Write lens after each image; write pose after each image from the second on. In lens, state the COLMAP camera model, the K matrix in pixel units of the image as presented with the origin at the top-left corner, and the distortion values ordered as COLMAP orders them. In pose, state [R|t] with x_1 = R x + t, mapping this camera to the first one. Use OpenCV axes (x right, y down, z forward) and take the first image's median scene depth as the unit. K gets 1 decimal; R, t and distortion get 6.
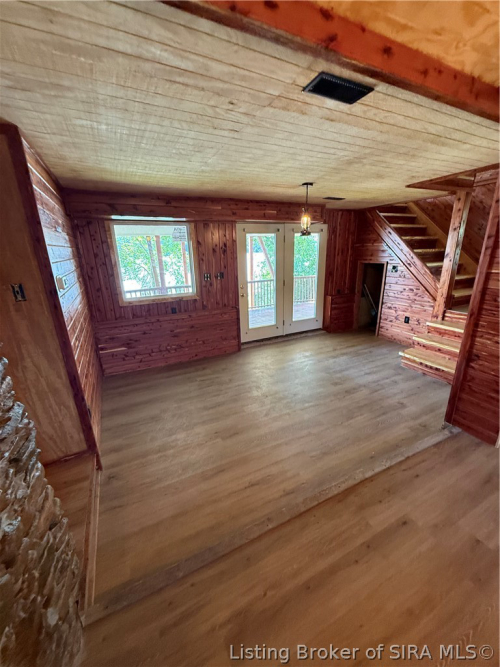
lens RADIAL K [[265.4, 0, 249.4], [0, 265.4, 332.1], [0, 0, 1]] dist [-0.000329, 0.000530]
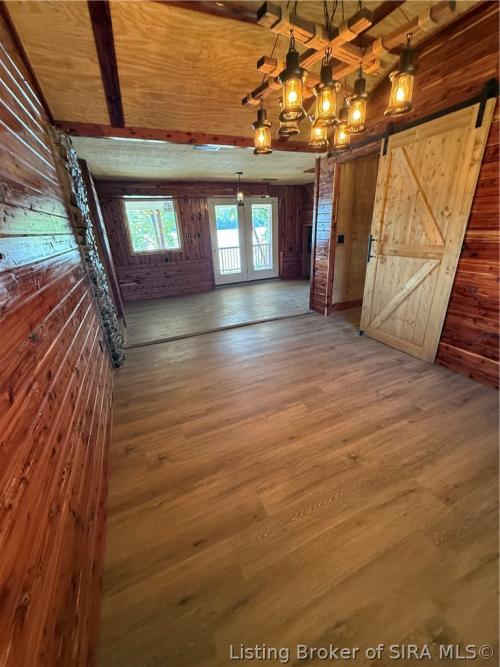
lens RADIAL K [[265.4, 0, 250.5], [0, 265.4, 331.0], [0, 0, 1]] dist [-0.000329, 0.000530]
pose [[0.999264, -0.006792, -0.037757, 0.239861], [0.009794, 0.996754, 0.079910, 0.202308], [0.037092, -0.080221, 0.996087, -0.503557]]
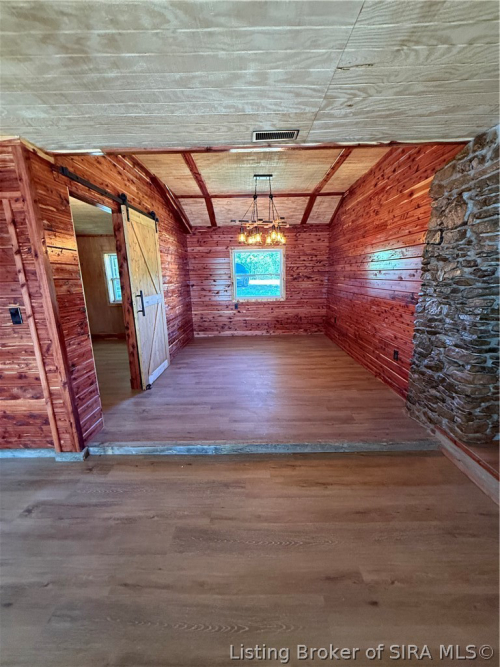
lens RADIAL K [[265.4, 0, 249.5], [0, 265.4, 331.7], [0, 0, 1]] dist [-0.000329, 0.000530]
pose [[-0.894280, -0.046325, 0.445103, -0.070619], [0.177658, 0.876138, 0.448129, -0.176010], [-0.410731, 0.479829, -0.775283, 0.753968]]
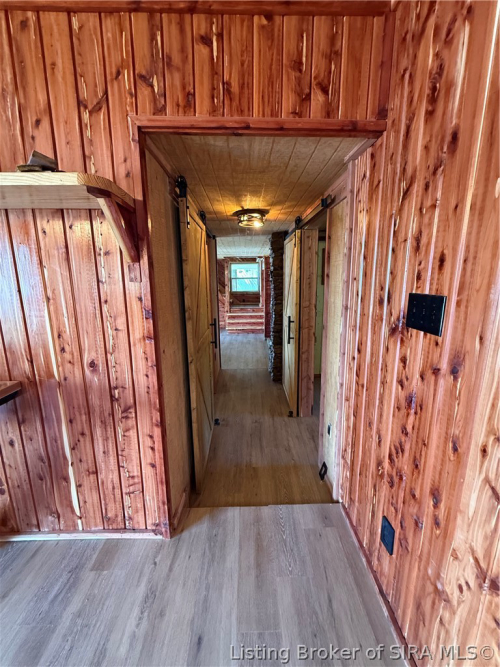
lens RADIAL K [[265.4, 0, 251.6], [0, 265.4, 330.8], [0, 0, 1]] dist [-0.000329, 0.000530]
pose [[0.424857, -0.151900, 0.892425, -1.179465], [0.263266, 0.963945, 0.038740, 0.062888], [-0.866134, 0.218486, 0.449529, -0.136177]]
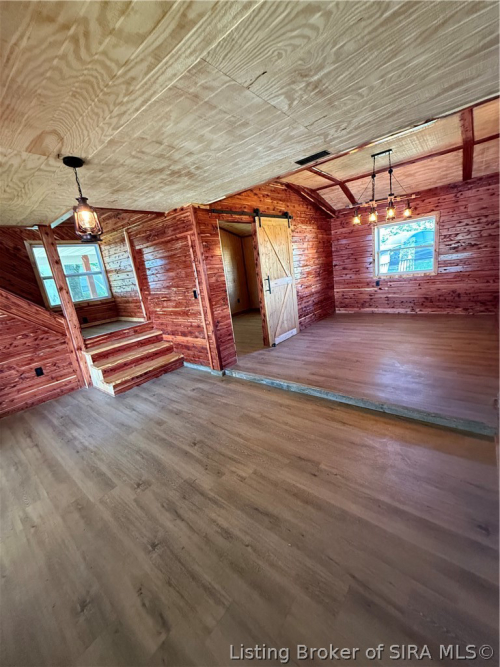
lens RADIAL K [[265.4, 0, 249.9], [0, 265.4, 331.9], [0, 0, 1]] dist [-0.000329, 0.000530]
pose [[-0.408489, -0.141671, 0.901702, -0.406891], [0.396191, 0.862448, 0.314987, -0.164203], [-0.822295, 0.485915, -0.296172, 0.723310]]
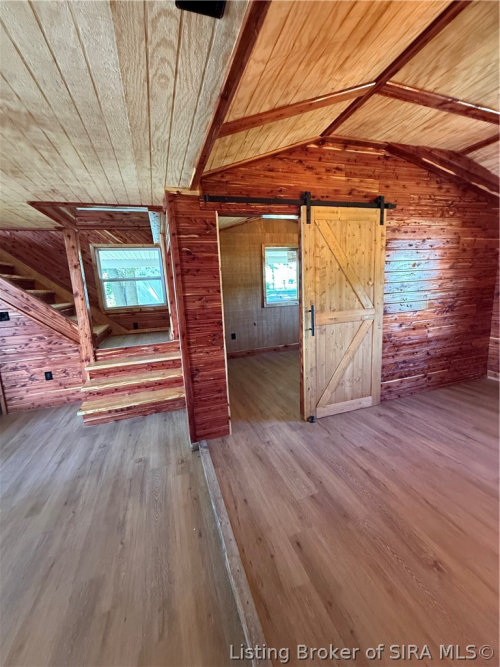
lens RADIAL K [[265.4, 0, 249.7], [0, 265.4, 331.7], [0, 0, 1]] dist [-0.000329, 0.000530]
pose [[0.126560, -0.151604, 0.980305, -0.091788], [0.337478, 0.935882, 0.101165, -0.050838], [-0.932787, 0.318028, 0.169608, 0.295600]]
